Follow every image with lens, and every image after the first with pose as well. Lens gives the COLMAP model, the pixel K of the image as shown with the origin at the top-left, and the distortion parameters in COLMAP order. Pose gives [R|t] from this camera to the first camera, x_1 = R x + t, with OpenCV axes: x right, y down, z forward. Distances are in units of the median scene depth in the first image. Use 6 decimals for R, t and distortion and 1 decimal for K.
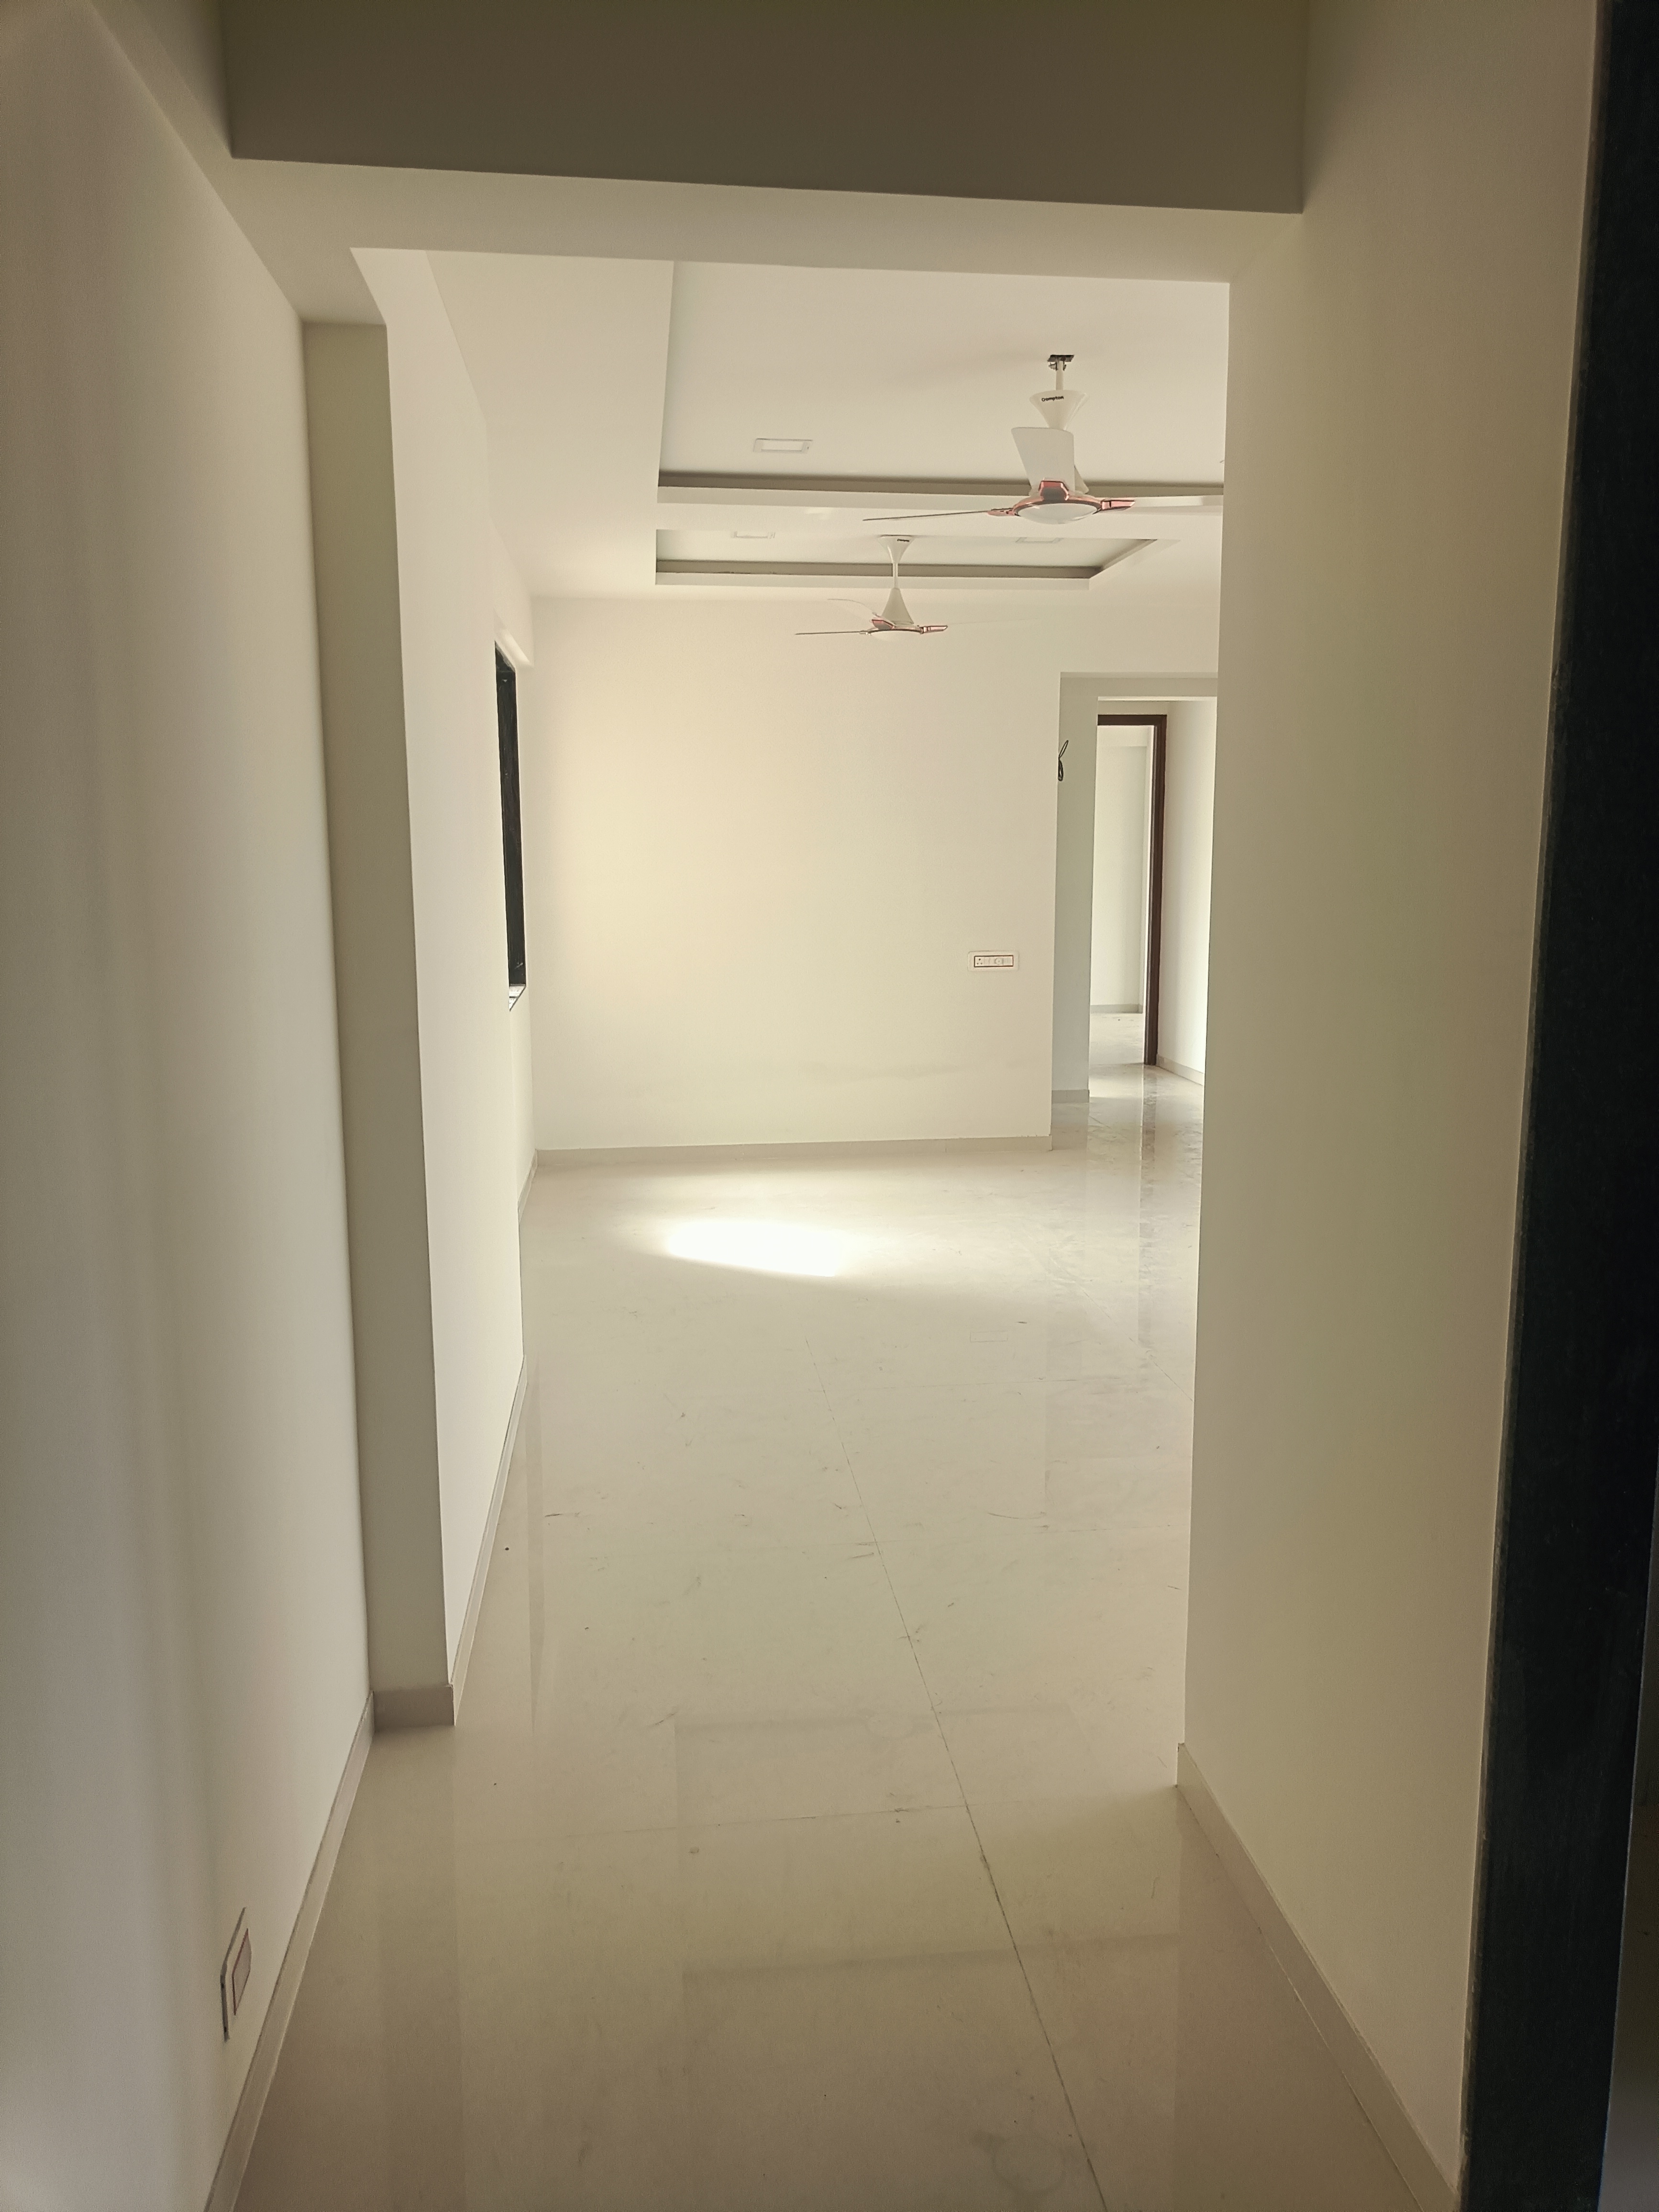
lens RADIAL K [[1611.5, 0, 855.8], [0, 1611.5, 1108.7], [0, 0, 1]] dist [0.004075, 0.002628]
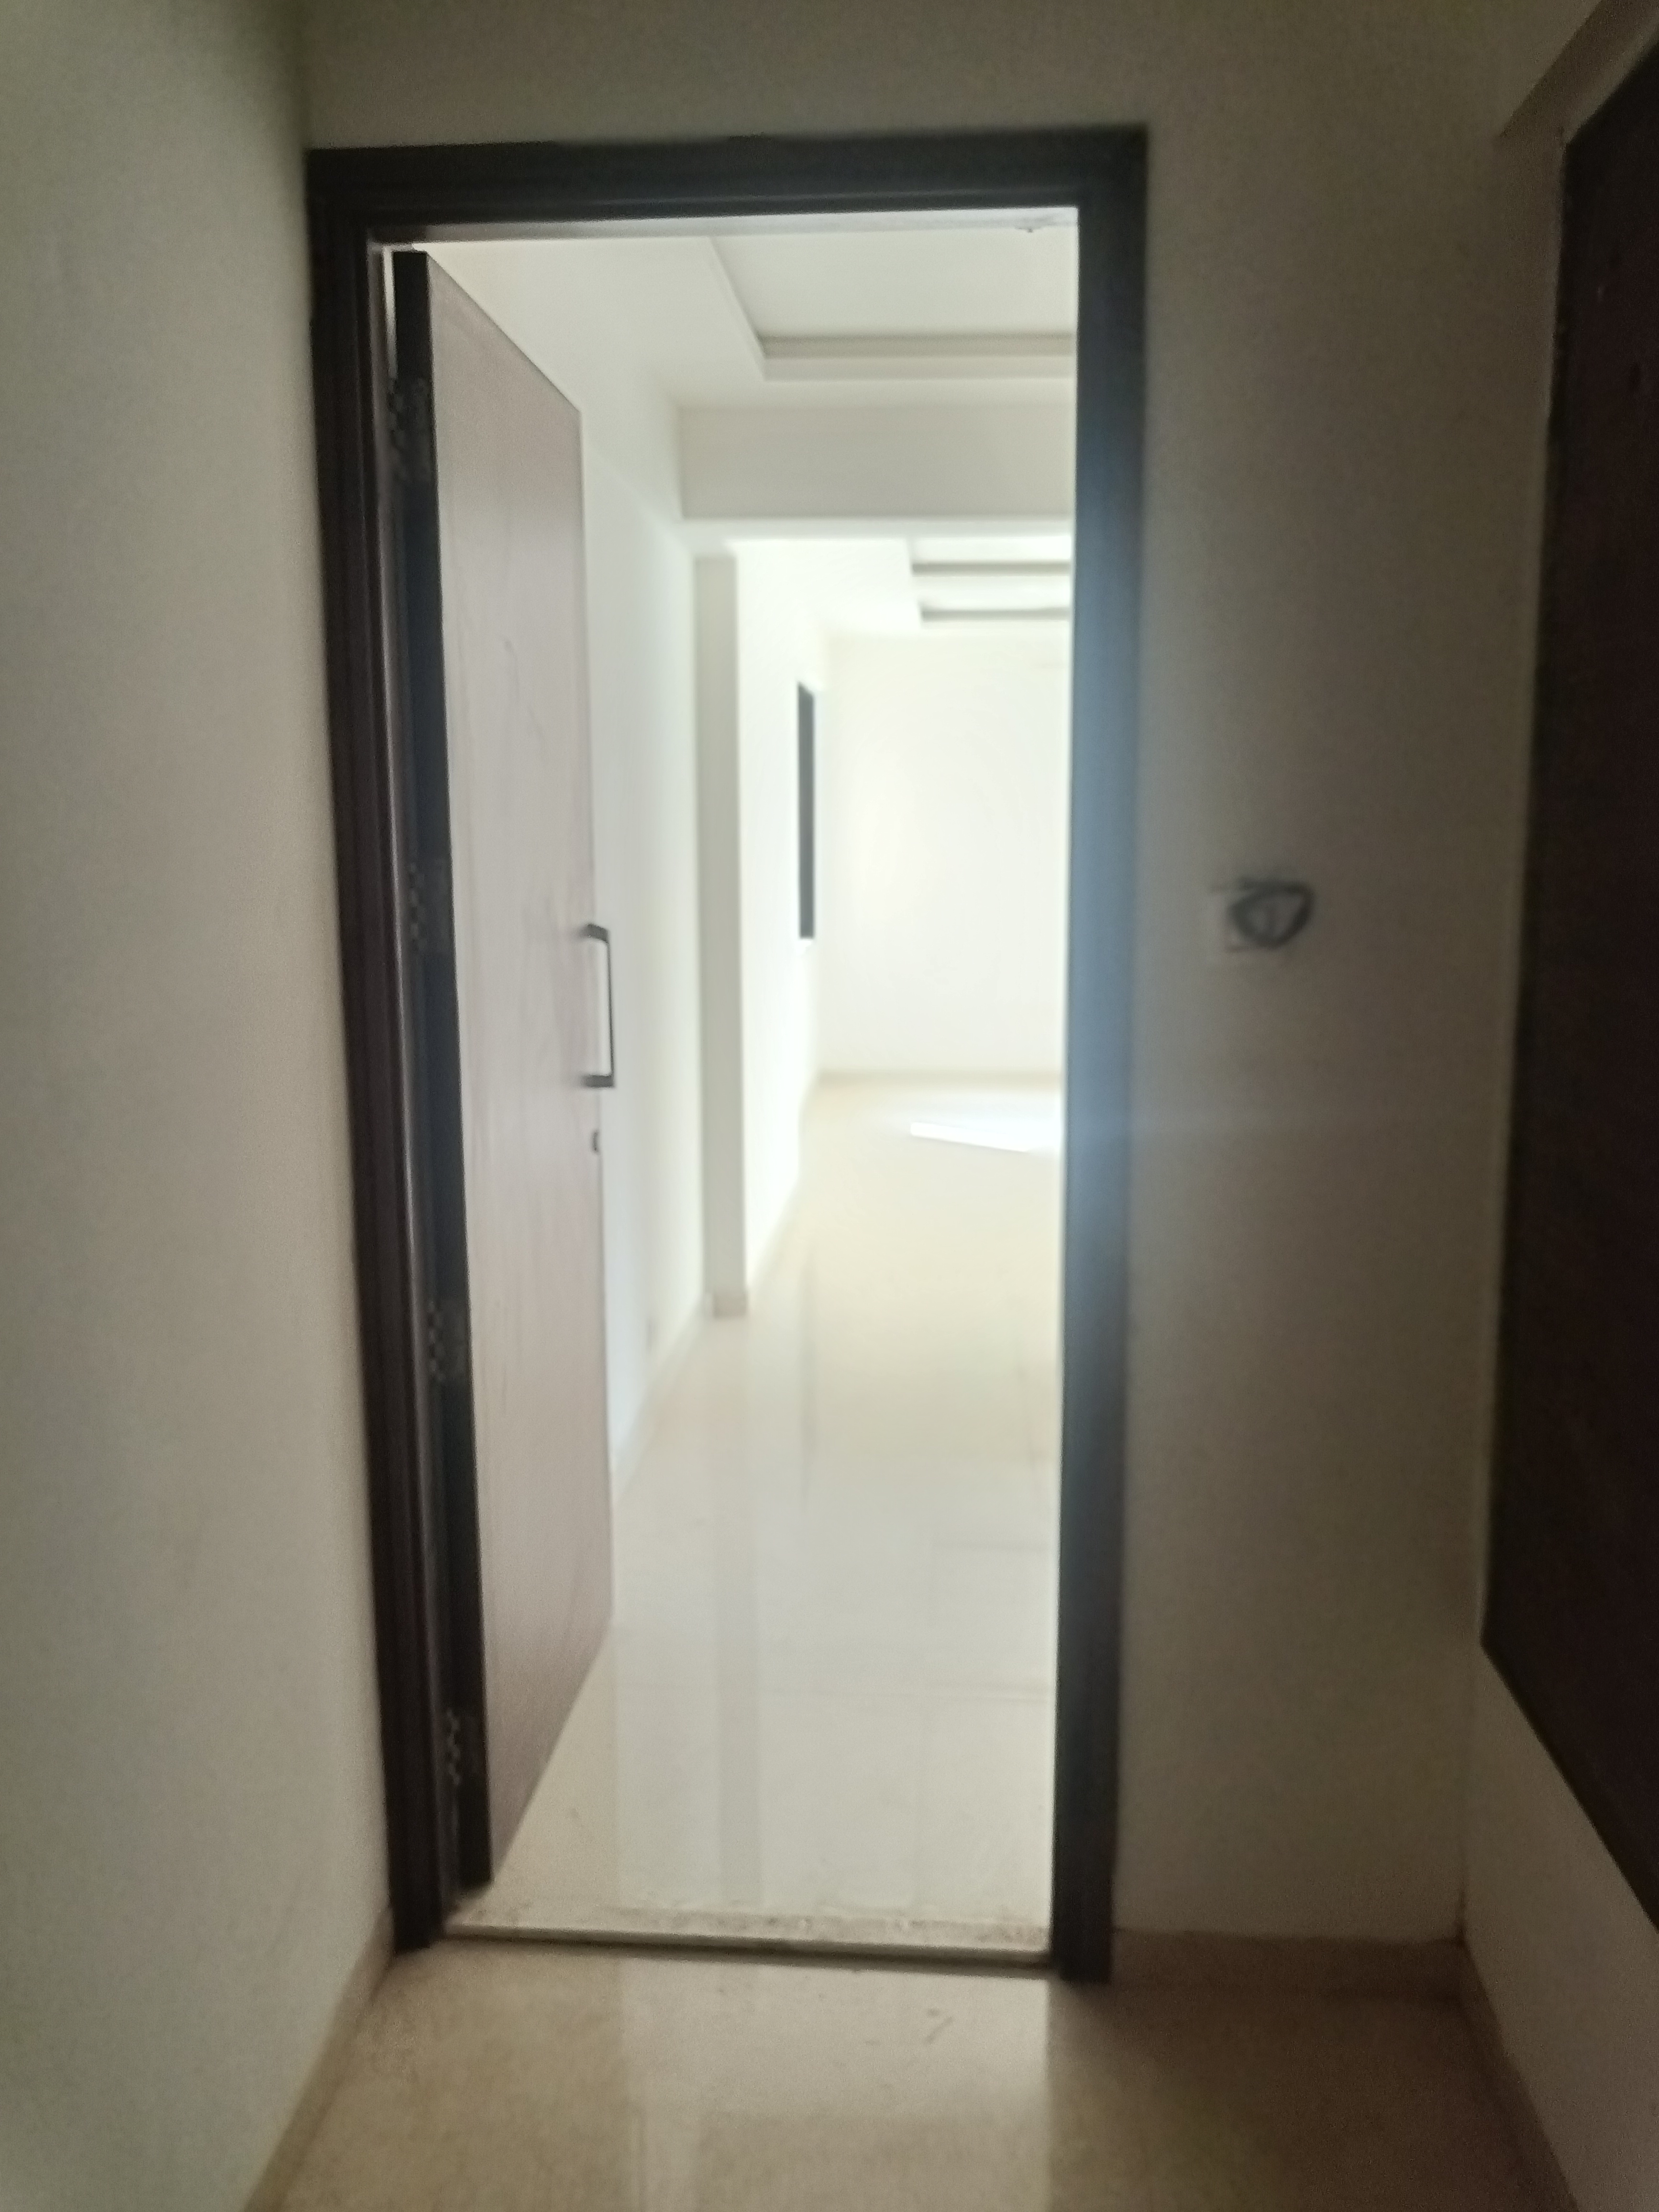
lens RADIAL K [[1611.5, 0, 855.8], [0, 1611.5, 1108.7], [0, 0, 1]] dist [0.004075, 0.002628]
pose [[0.982831, 0.028791, -0.182246, 0.070212], [-0.027156, 0.999565, 0.011463, 0.045493], [0.182496, -0.006317, 0.983186, -0.281209]]
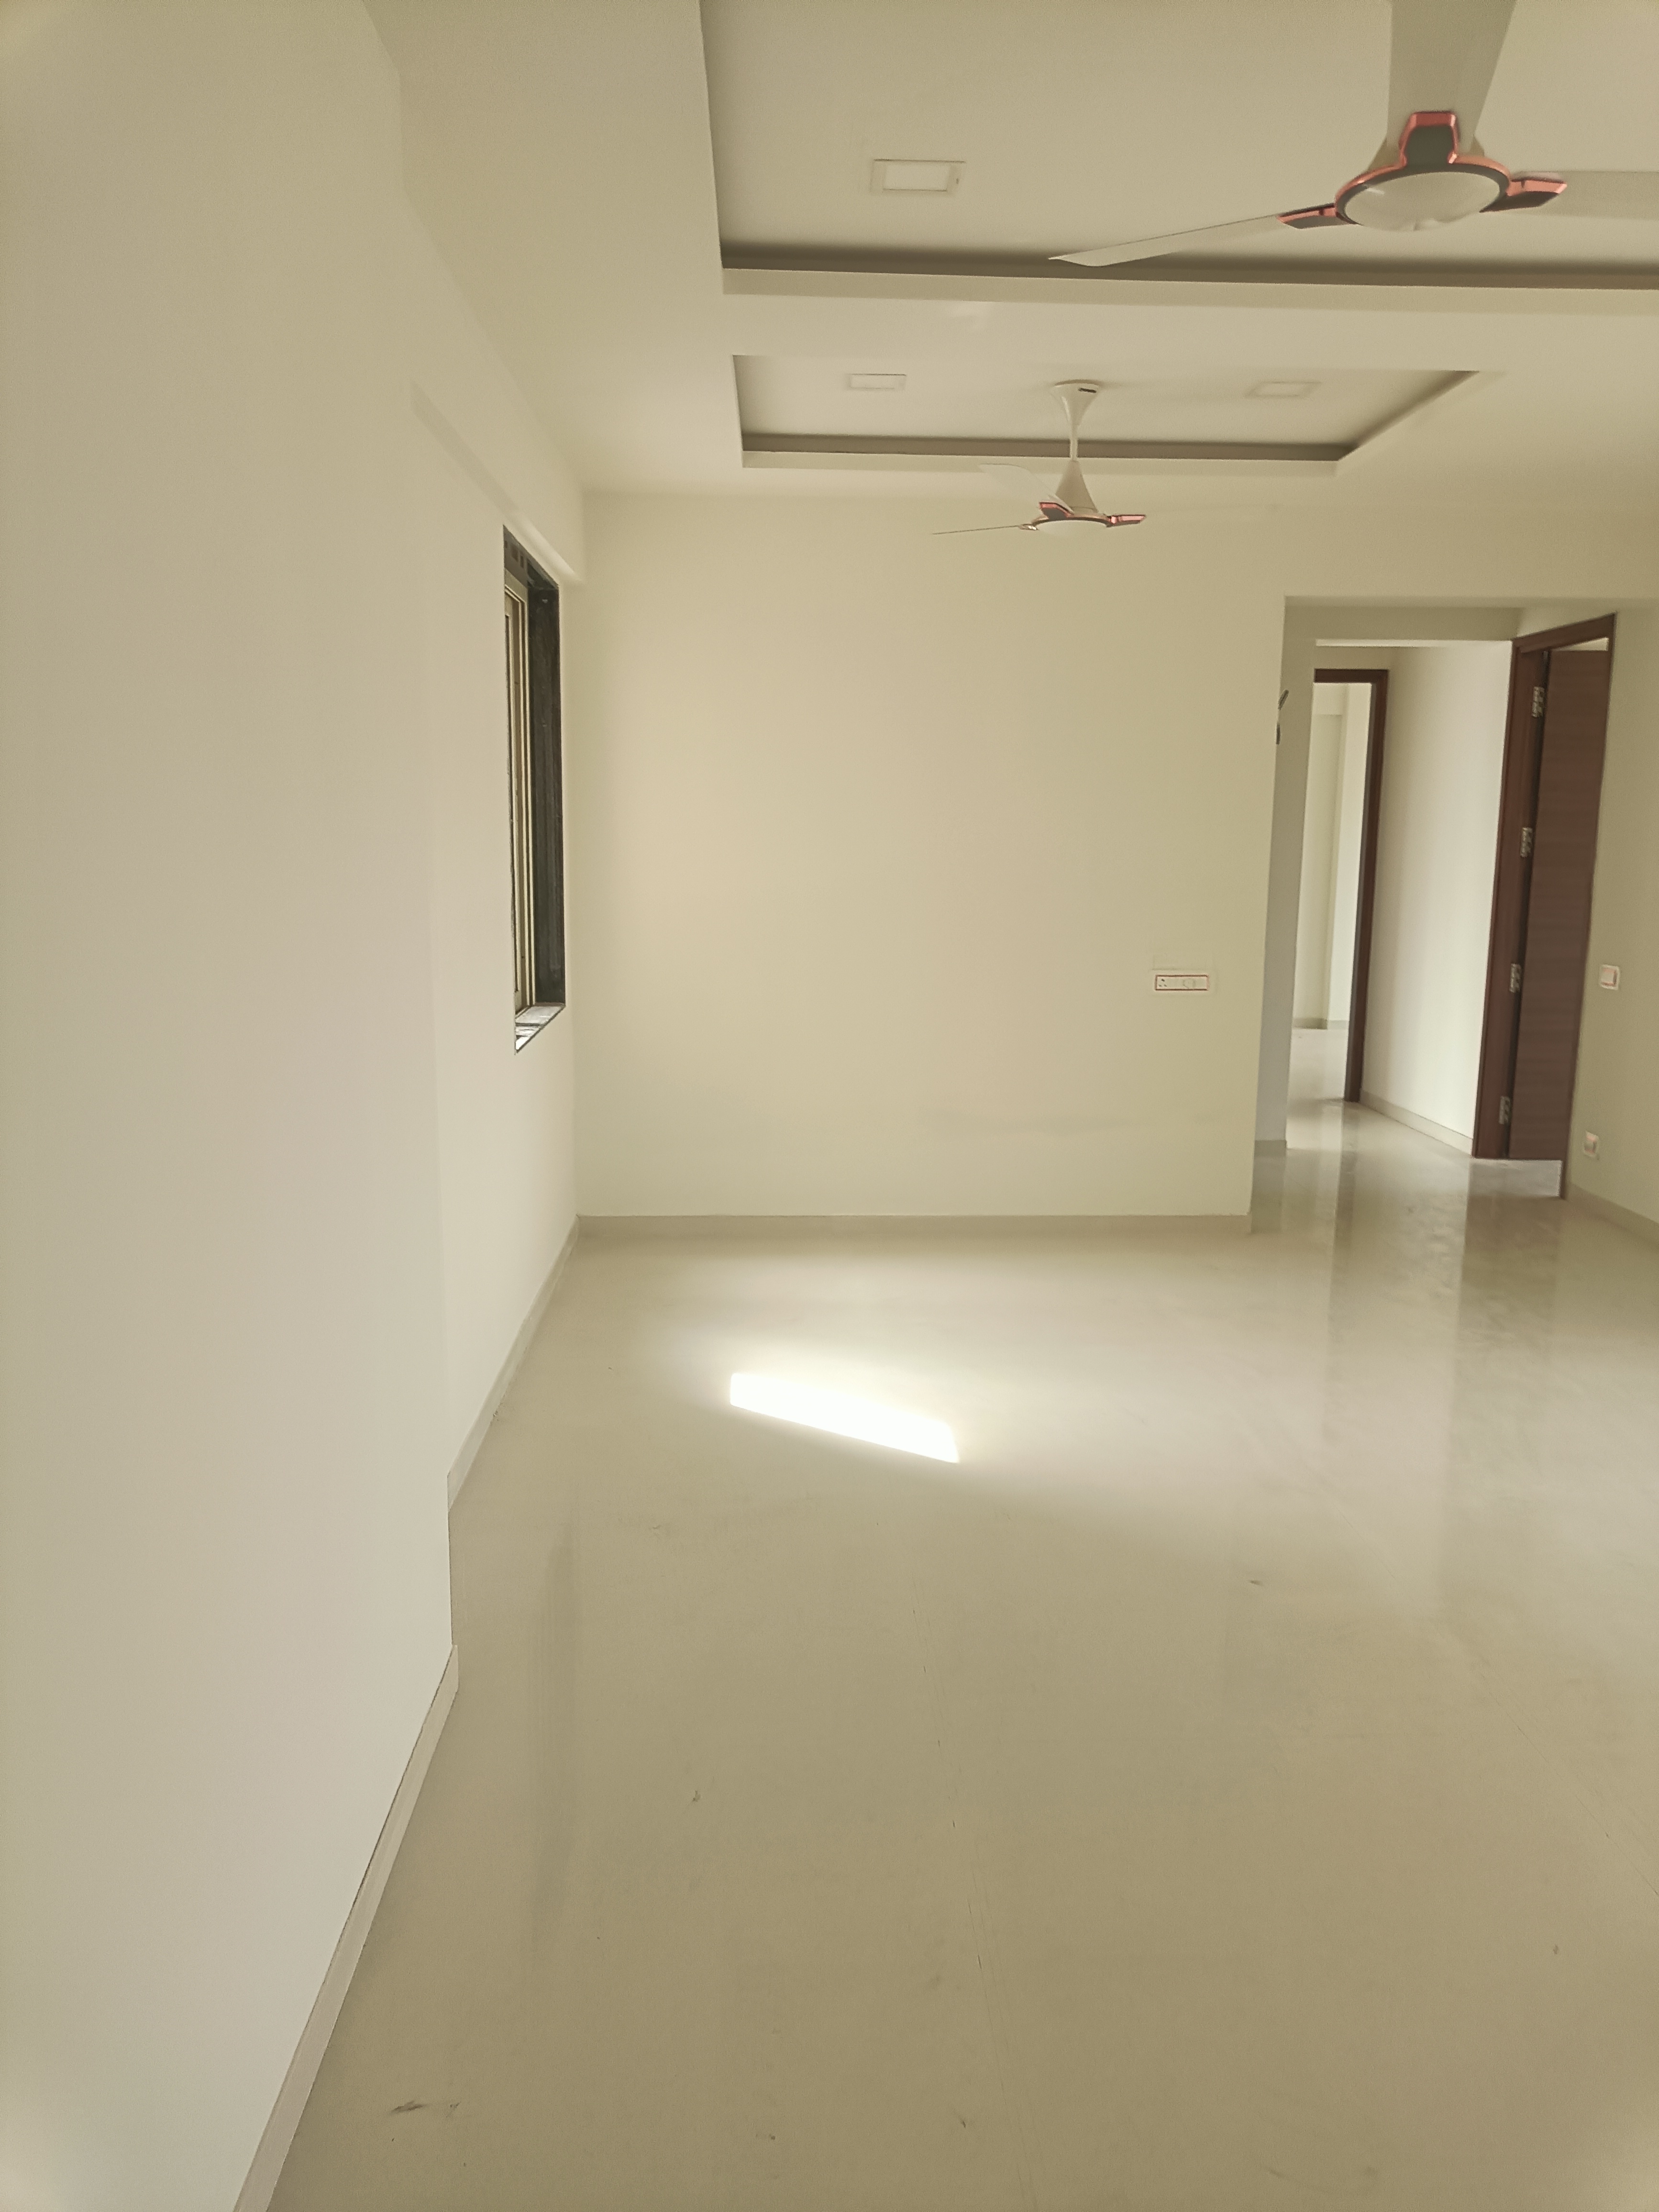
lens RADIAL K [[1611.5, 0, 855.8], [0, 1611.5, 1108.7], [0, 0, 1]] dist [0.004075, 0.002628]
pose [[0.996546, 0.028249, -0.078088, -0.006952], [-0.027449, 0.999559, 0.011297, -0.042197], [0.078373, -0.009115, 0.996882, 0.269344]]
